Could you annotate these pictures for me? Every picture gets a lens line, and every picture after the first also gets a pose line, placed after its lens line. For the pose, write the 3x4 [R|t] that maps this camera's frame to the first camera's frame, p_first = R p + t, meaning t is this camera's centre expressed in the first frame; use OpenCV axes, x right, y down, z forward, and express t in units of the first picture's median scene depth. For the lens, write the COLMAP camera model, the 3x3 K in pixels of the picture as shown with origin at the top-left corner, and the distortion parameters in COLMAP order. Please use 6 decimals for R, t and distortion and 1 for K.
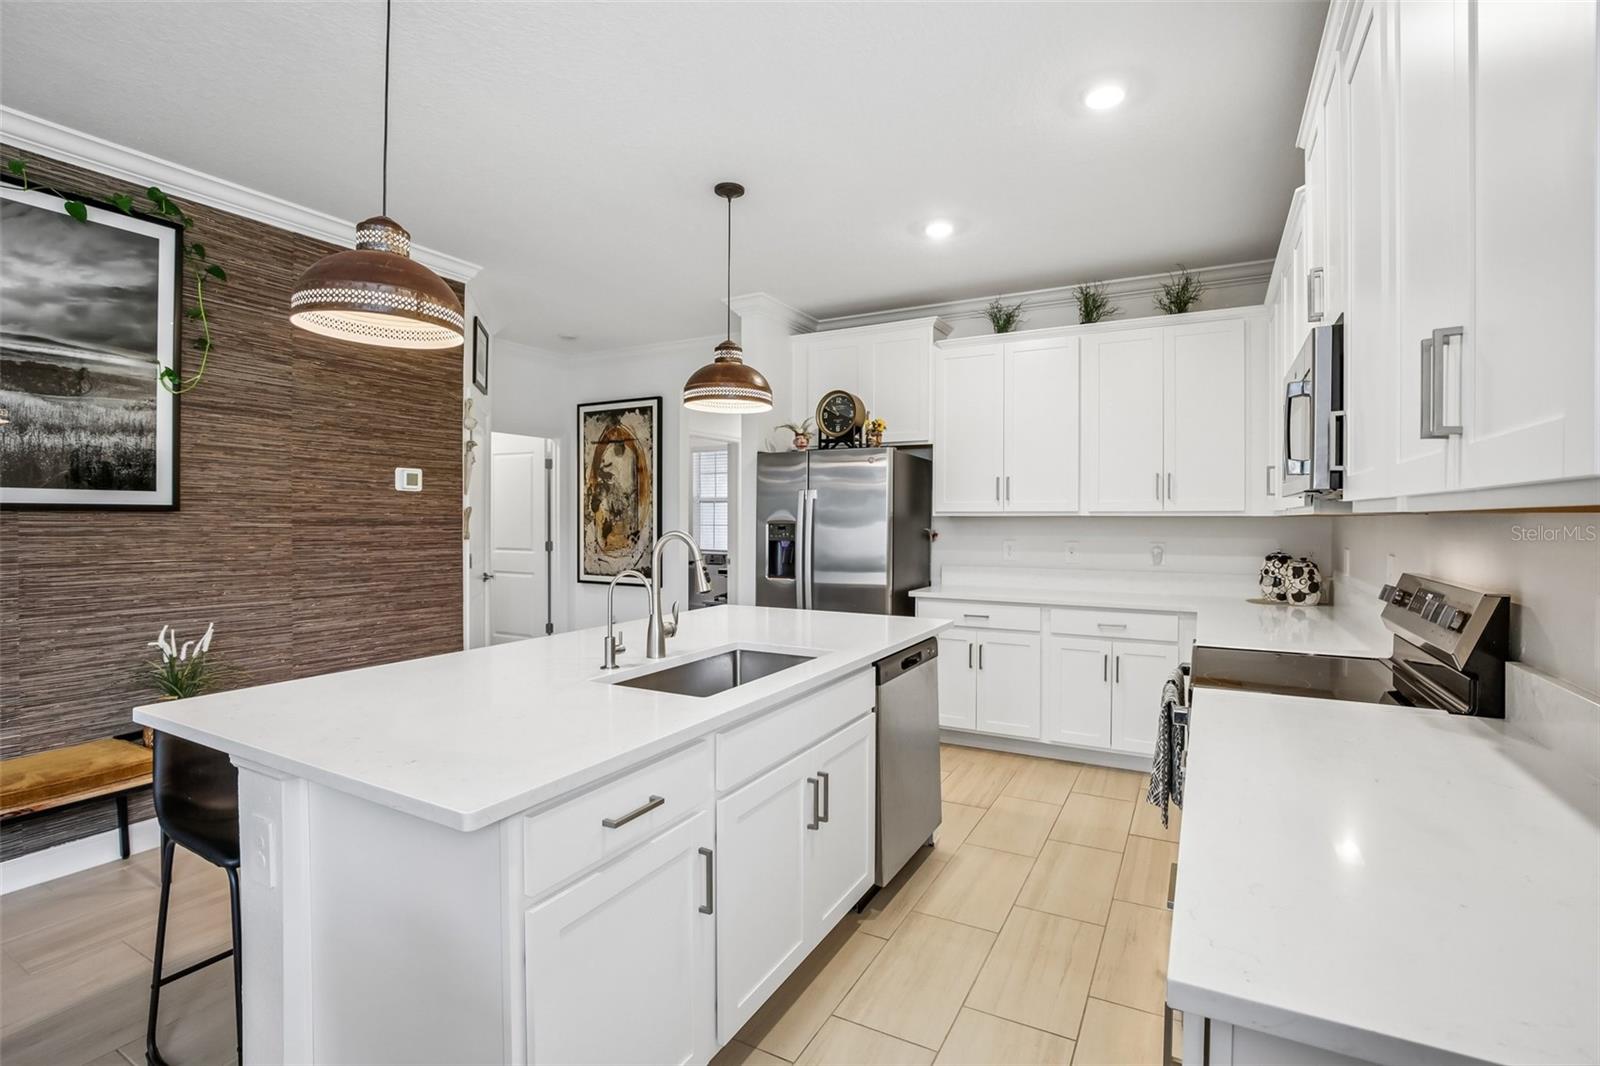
lens RADIAL K [[737.1, 0, 807.7], [0, 737.1, 521.8], [0, 0, 1]] dist [-0.034010, 0.002161]
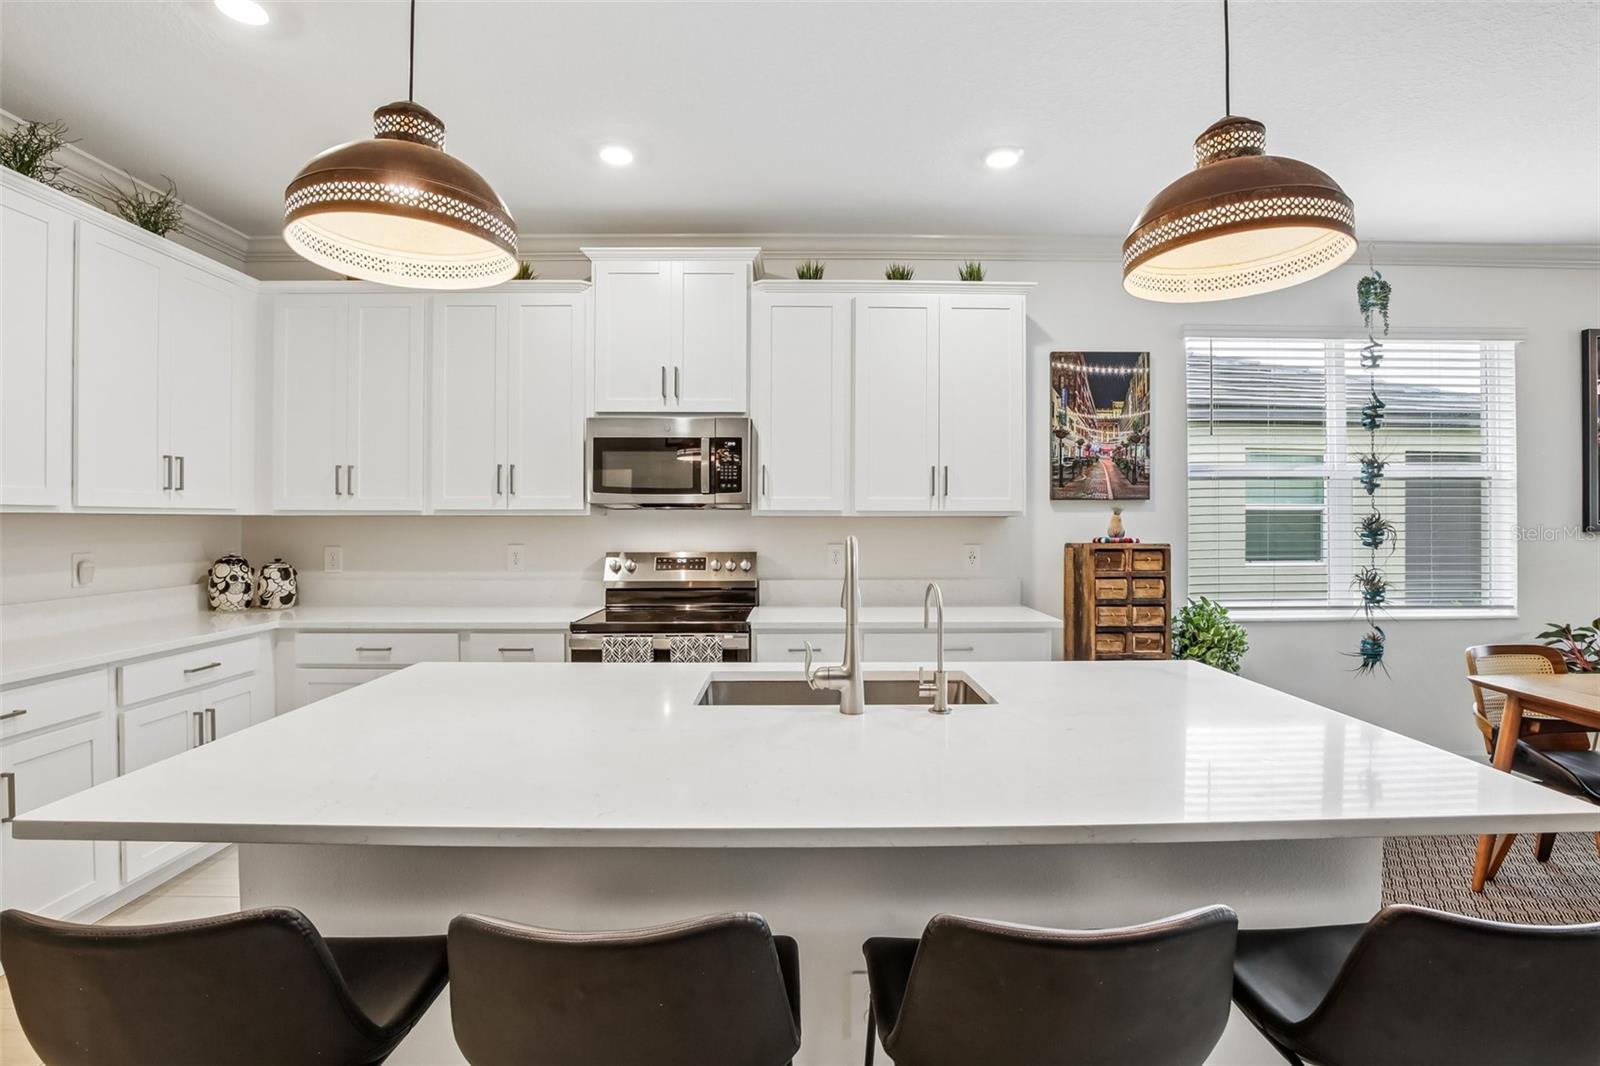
lens RADIAL K [[737.1, 0, 811.6], [0, 737.1, 522.6], [0, 0, 1]] dist [-0.034010, 0.002161]
pose [[-0.488796, -0.004304, 0.872387, -0.511483], [0.002541, 0.999977, 0.006358, -0.002638], [-0.872394, 0.005325, -0.488774, 0.866440]]
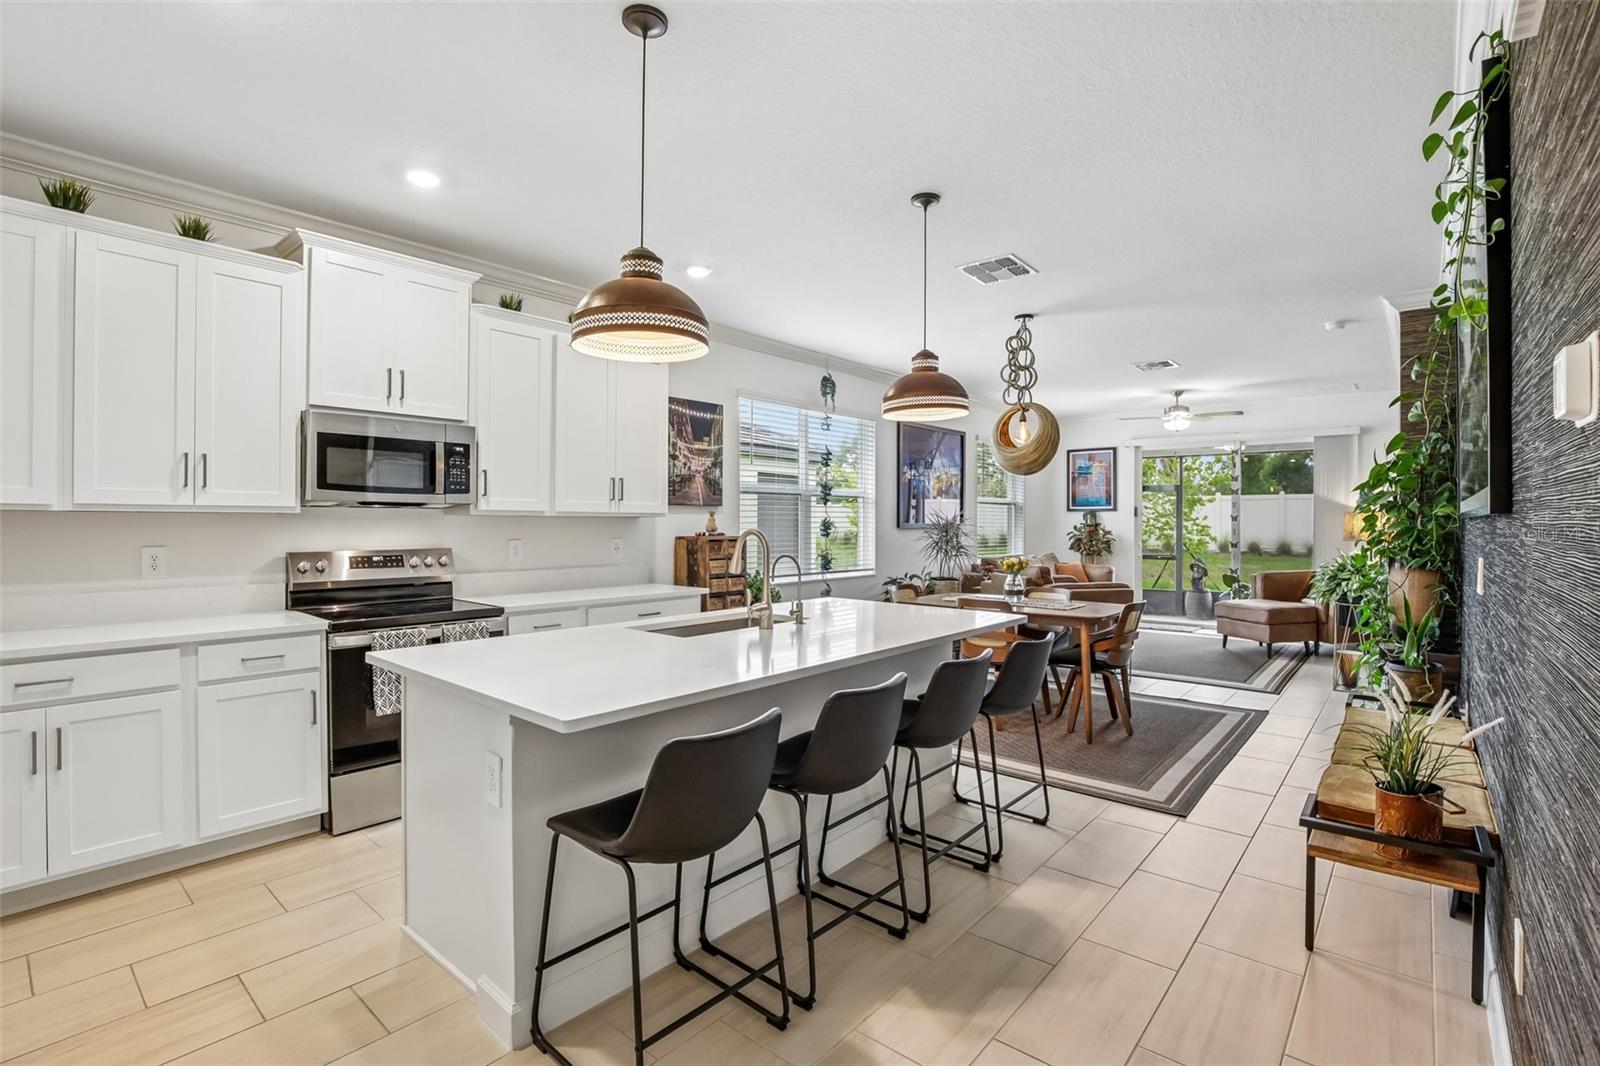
lens RADIAL K [[737.1, 0, 824.1], [0, 737.1, 530.9], [0, 0, 1]] dist [-0.034010, 0.002161]
pose [[-0.981508, -0.012472, 0.191013, -0.341809], [-0.008902, 0.999770, 0.019536, -0.007765], [-0.191213, 0.017474, -0.981393, 1.397845]]
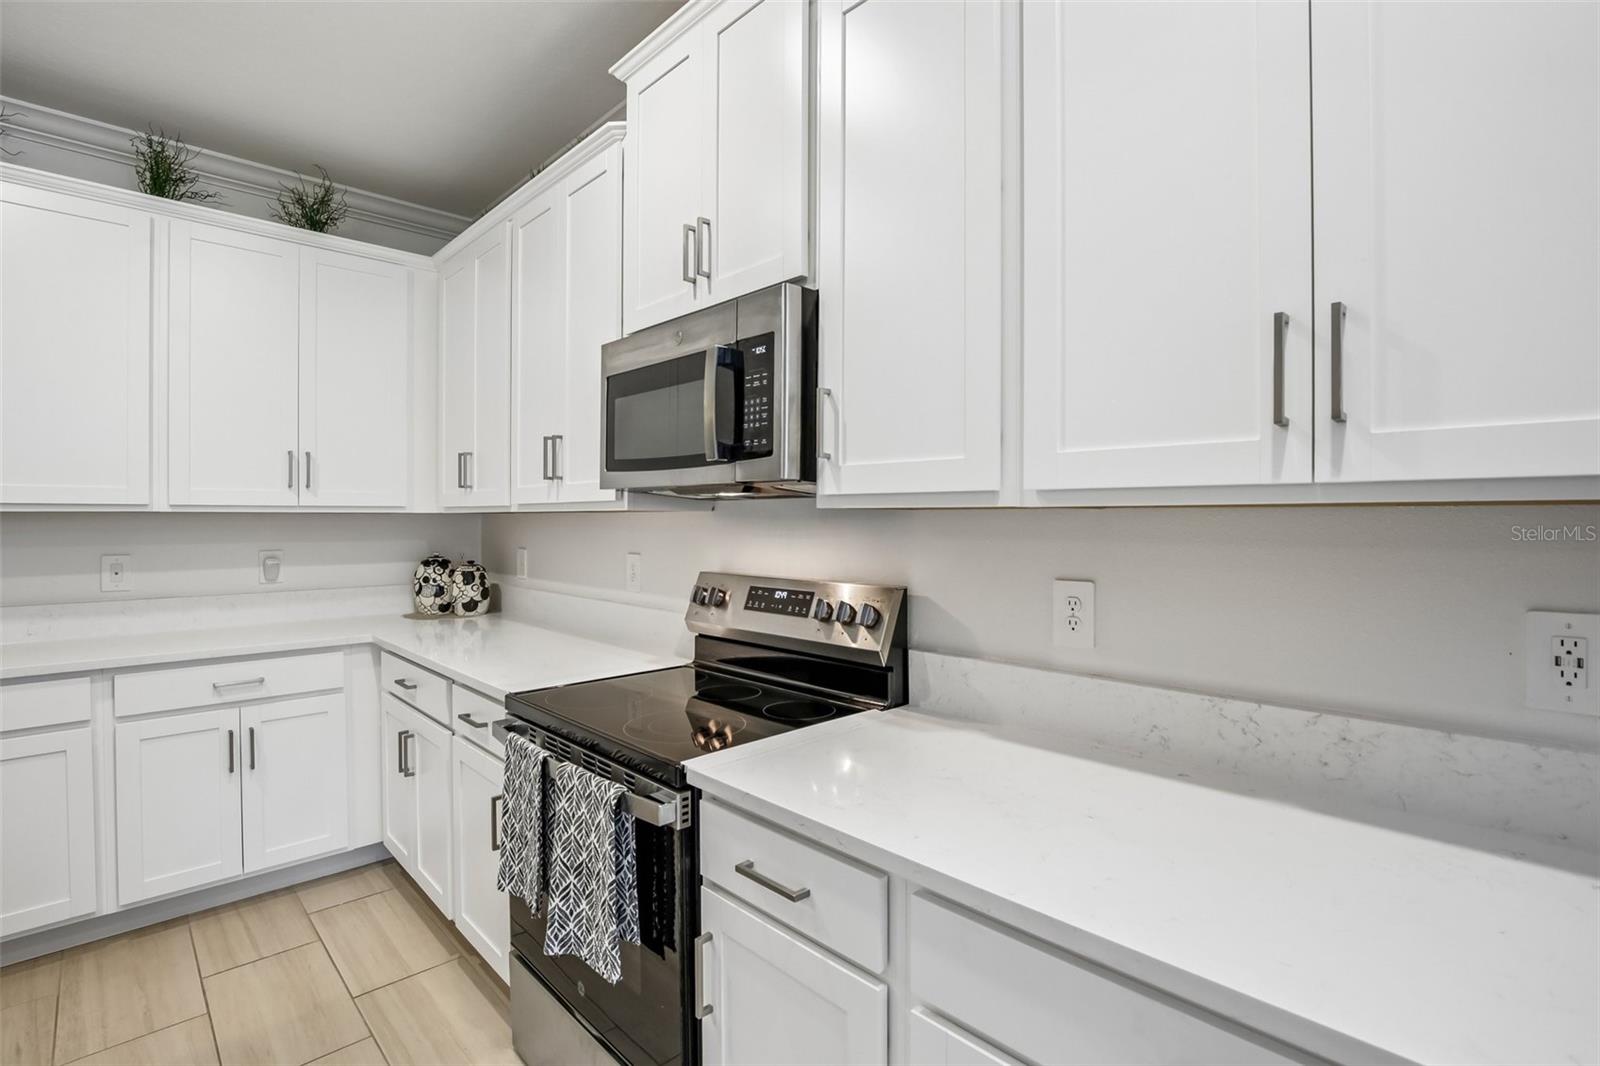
lens RADIAL K [[737.1, 0, 821.0], [0, 737.1, 518.1], [0, 0, 1]] dist [-0.034010, 0.002161]
pose [[0.282359, -0.003468, 0.959303, -0.045432], [0.005928, 0.999981, 0.001870, -0.000810], [-0.959291, 0.005158, 0.282374, 0.350699]]
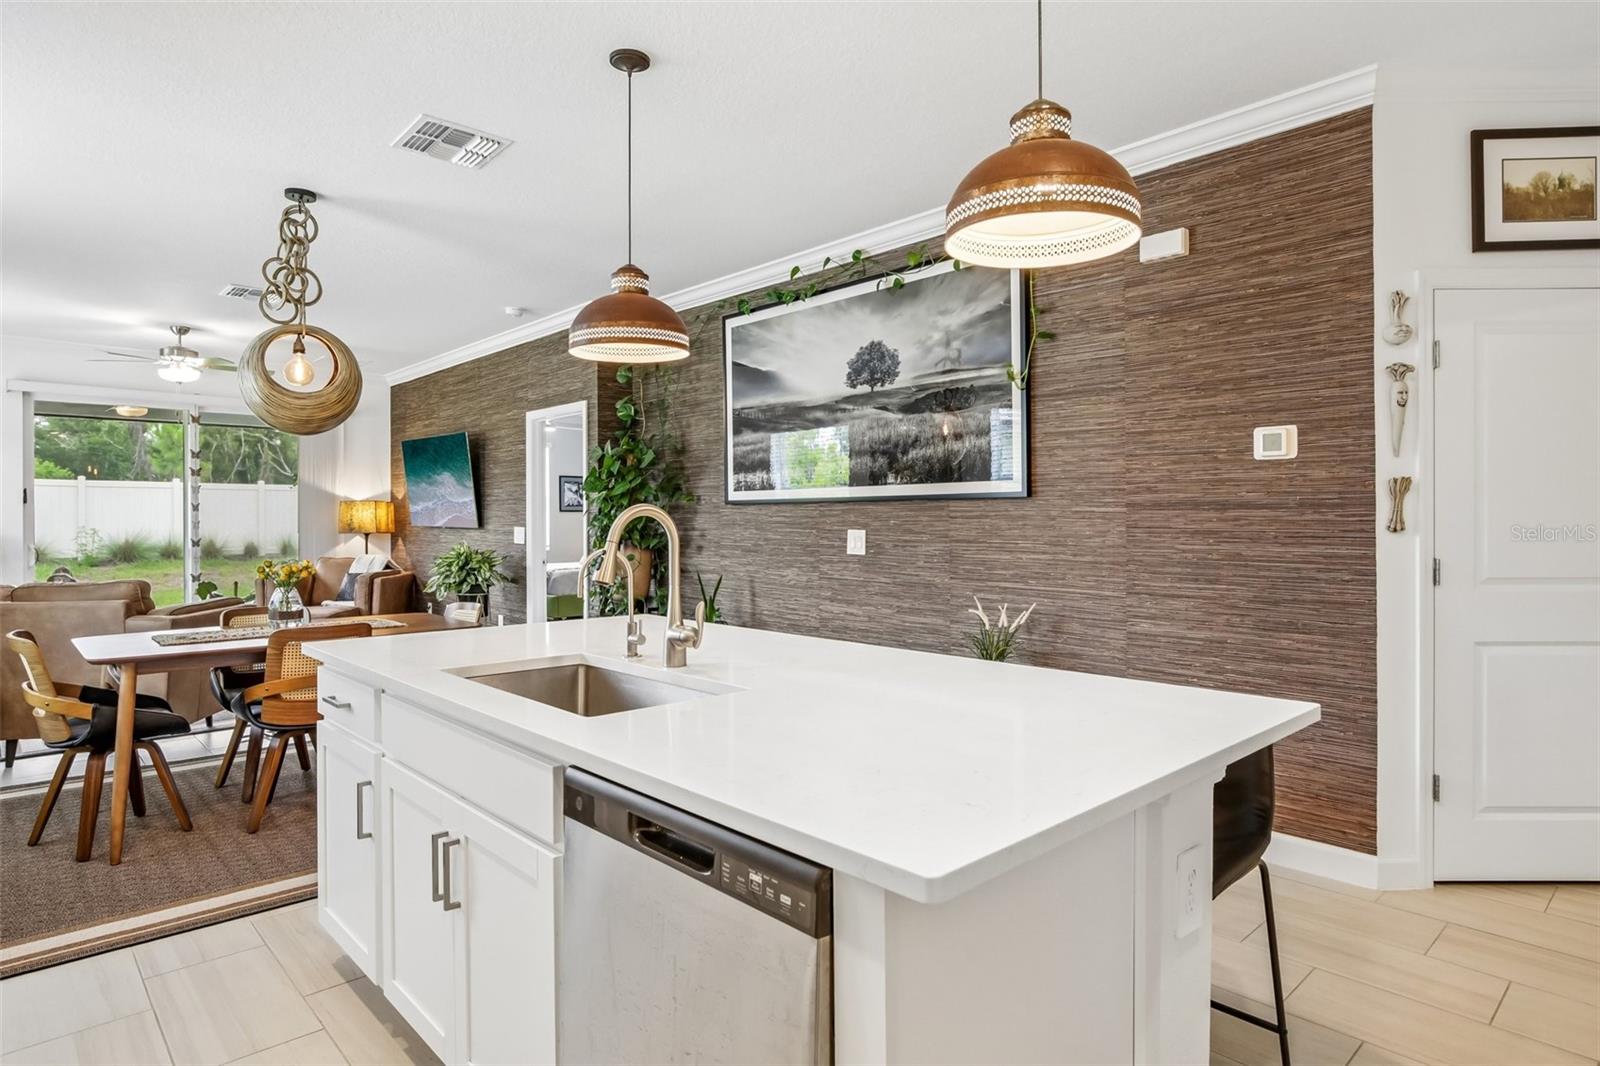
lens RADIAL K [[887.2, 0, 796.1], [0, 887.2, 520.2], [0, 0, 1]] dist [-0.005957, -0.000243]
pose [[-0.317339, -0.001849, -0.948311, 0.413029], [-0.001825, 0.999997, -0.001339, 0.018422], [0.948311, 0.001306, -0.317341, 0.884818]]
